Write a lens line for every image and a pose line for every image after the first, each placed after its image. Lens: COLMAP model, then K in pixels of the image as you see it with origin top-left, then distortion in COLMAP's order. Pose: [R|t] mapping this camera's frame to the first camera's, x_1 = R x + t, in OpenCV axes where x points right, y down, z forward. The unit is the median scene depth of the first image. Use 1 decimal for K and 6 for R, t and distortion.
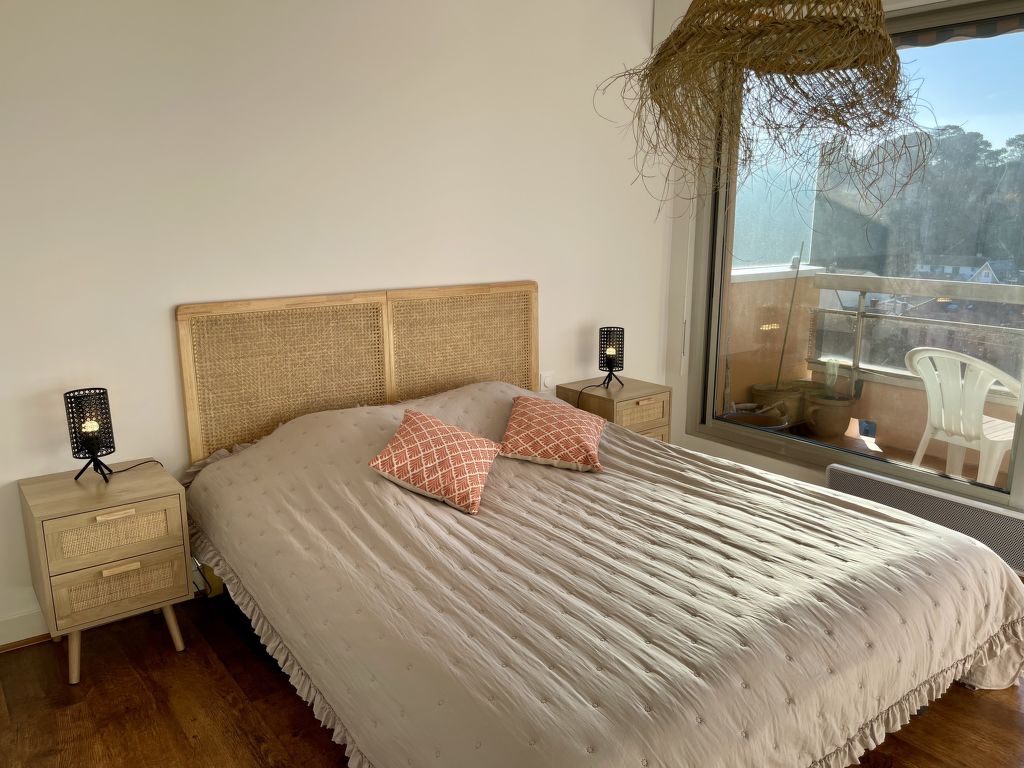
lens RADIAL K [[771.6, 0, 504.7], [0, 771.6, 381.6], [0, 0, 1]] dist [0.058742, -0.081084]
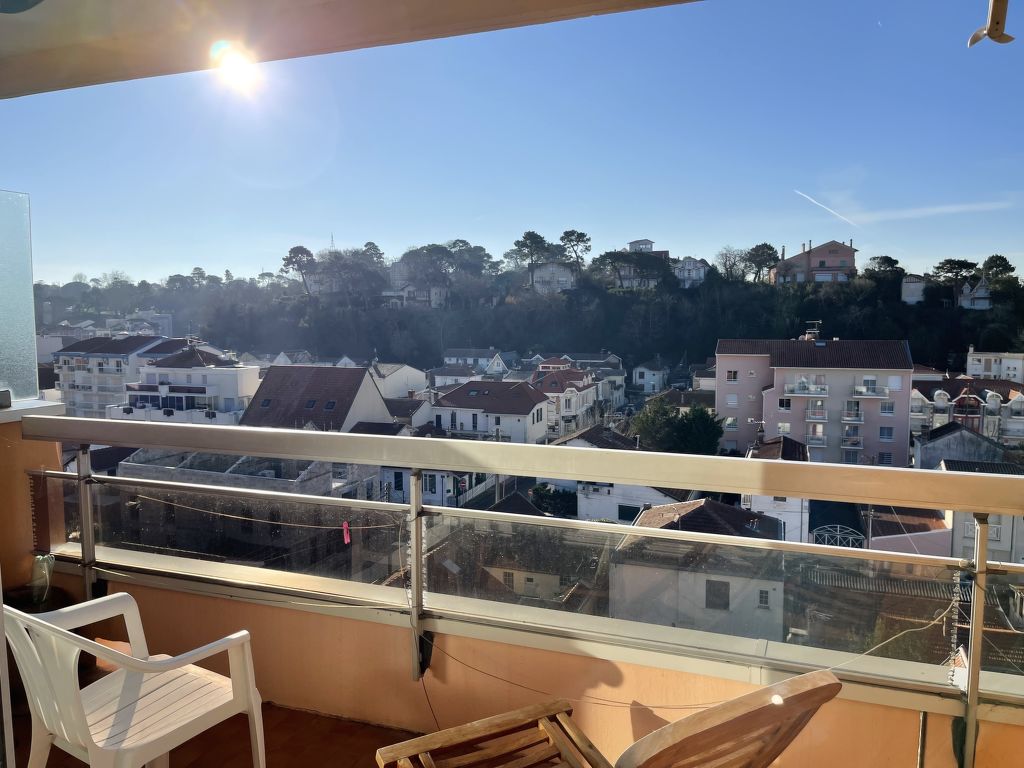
lens RADIAL K [[771.6, 0, 511.3], [0, 771.6, 384.3], [0, 0, 1]] dist [0.058742, -0.081084]
pose [[0.846115, -0.052191, 0.530438, 0.658904], [0.115964, 0.989380, -0.087631, -0.102675], [-0.520232, 0.135658, 0.843182, 0.415793]]
